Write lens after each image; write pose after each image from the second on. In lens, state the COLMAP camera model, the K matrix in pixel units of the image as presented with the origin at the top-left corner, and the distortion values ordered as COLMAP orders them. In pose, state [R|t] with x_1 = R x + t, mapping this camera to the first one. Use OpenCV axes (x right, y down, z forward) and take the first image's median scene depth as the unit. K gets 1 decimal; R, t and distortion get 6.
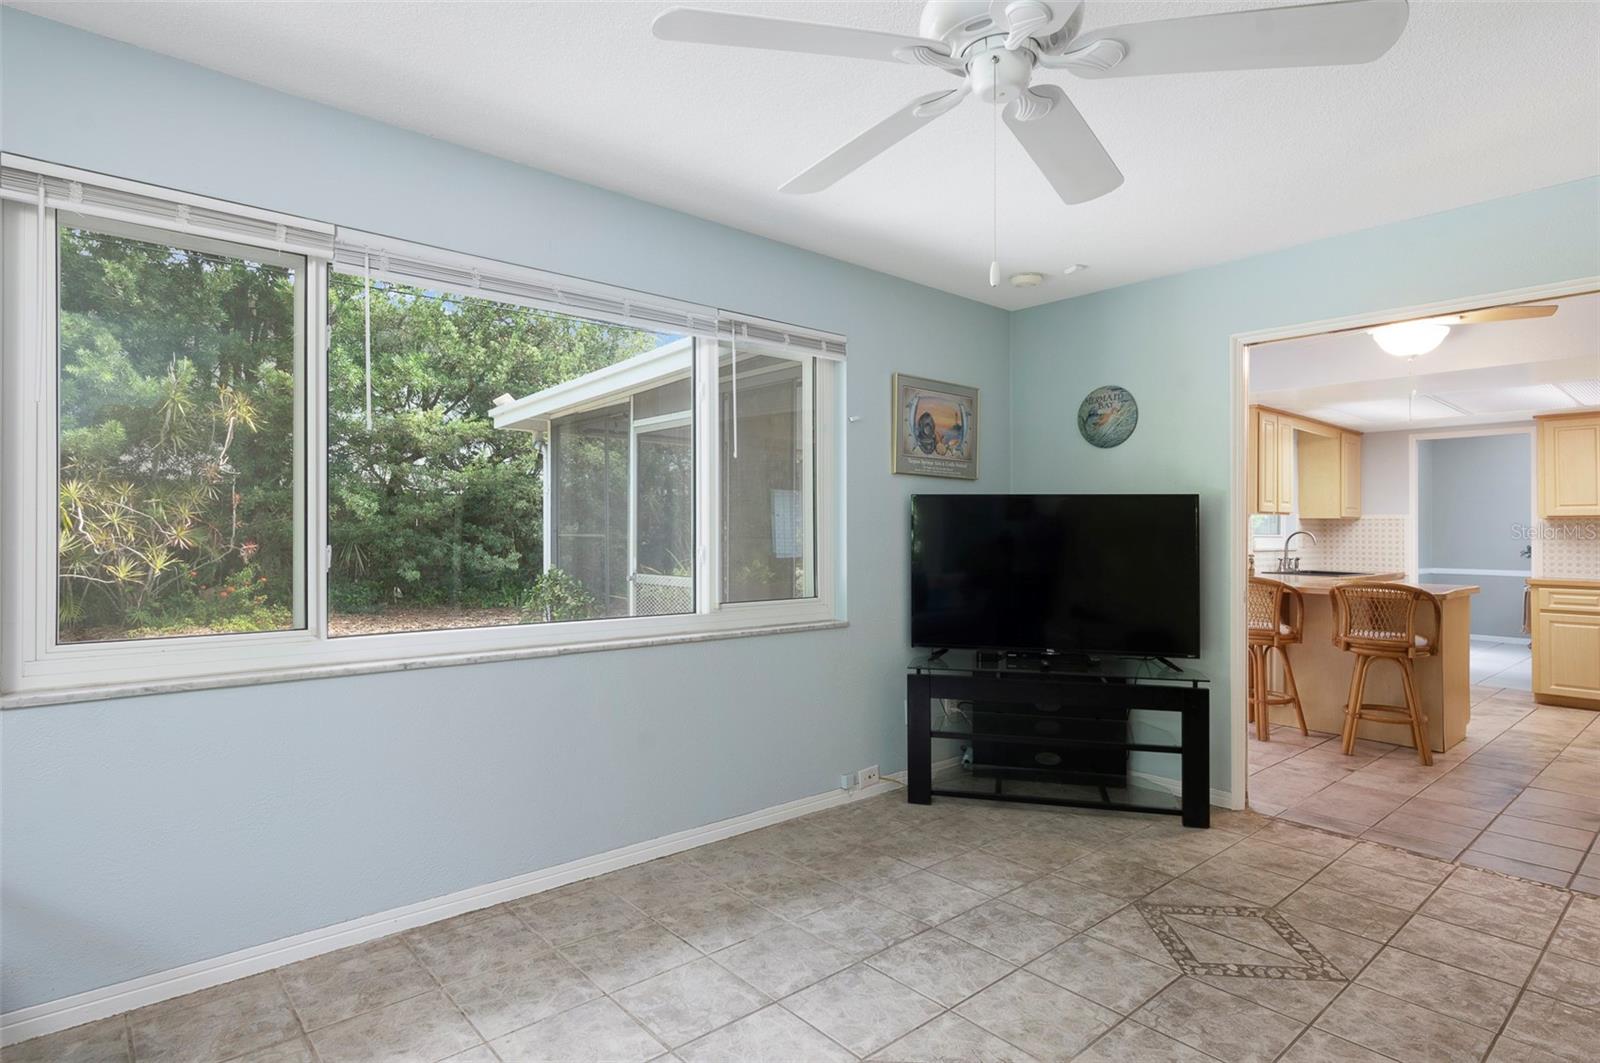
lens RADIAL K [[845.3, 0, 800.0], [0, 845.3, 531.5], [0, 0, 1]] dist [0.001588, 0.000490]
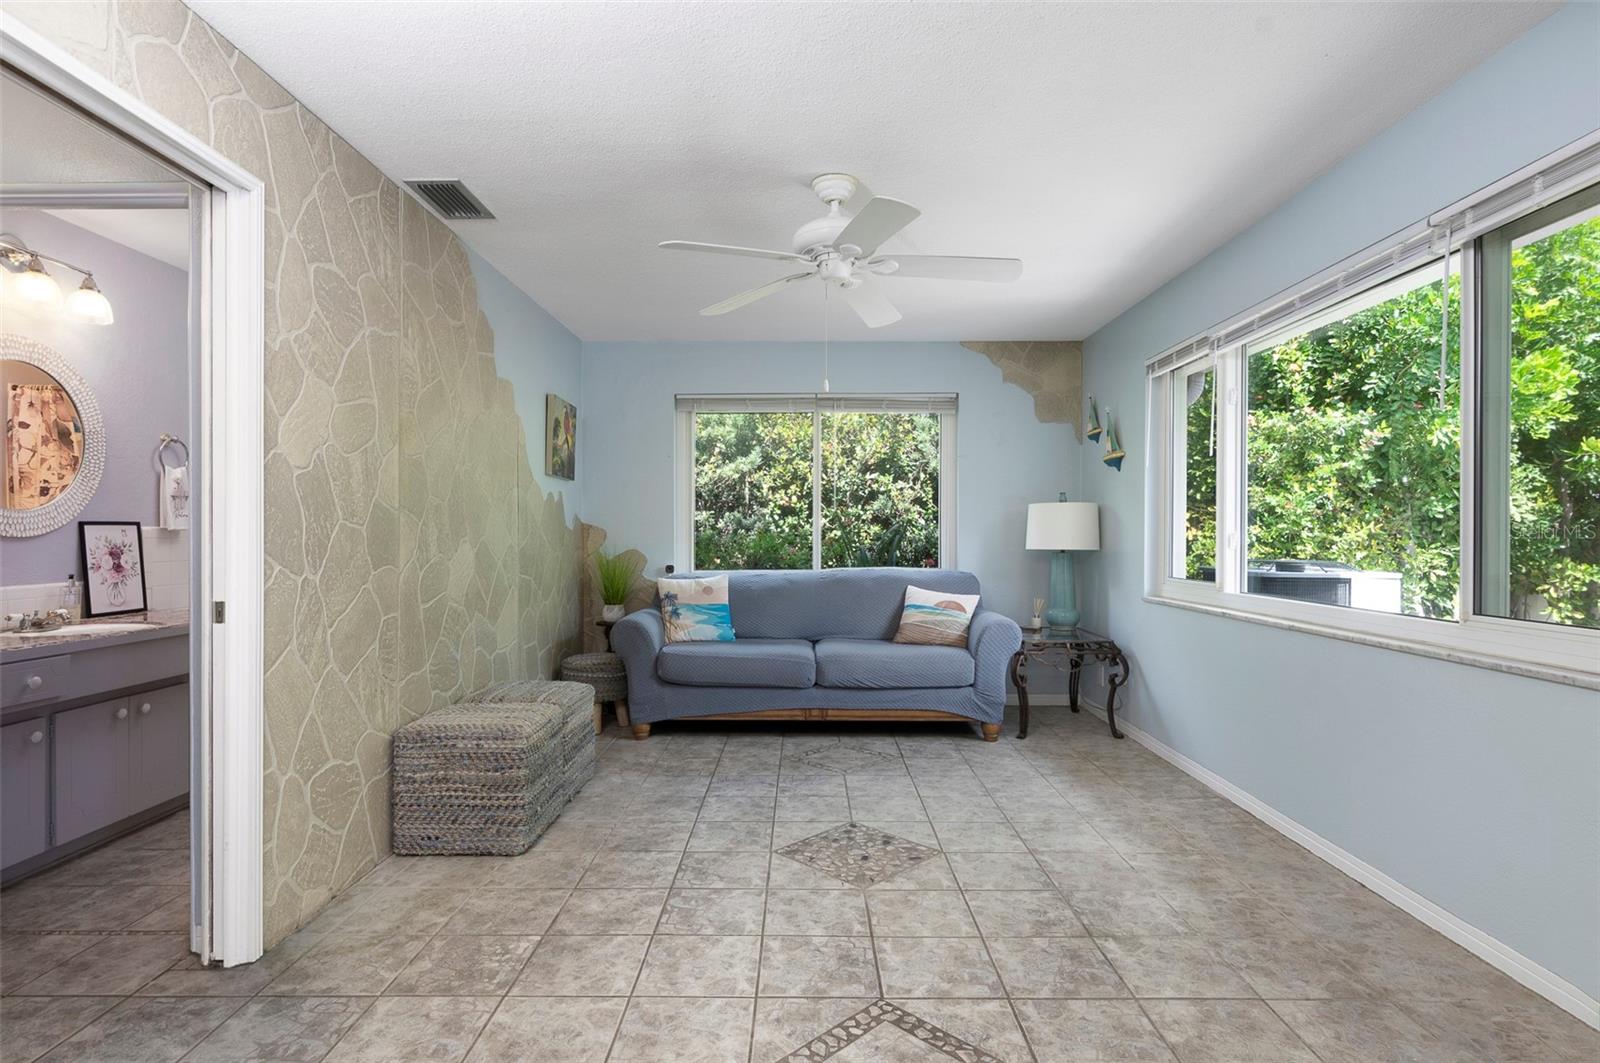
lens RADIAL K [[813.9, 0, 796.5], [0, 813.9, 513.2], [0, 0, 1]] dist [-0.001154, -0.001305]
pose [[-0.663121, -0.024641, -0.748106, 1.120414], [-0.004178, 0.999564, -0.029220, 0.031927], [0.748500, -0.016251, -0.662936, 1.444948]]
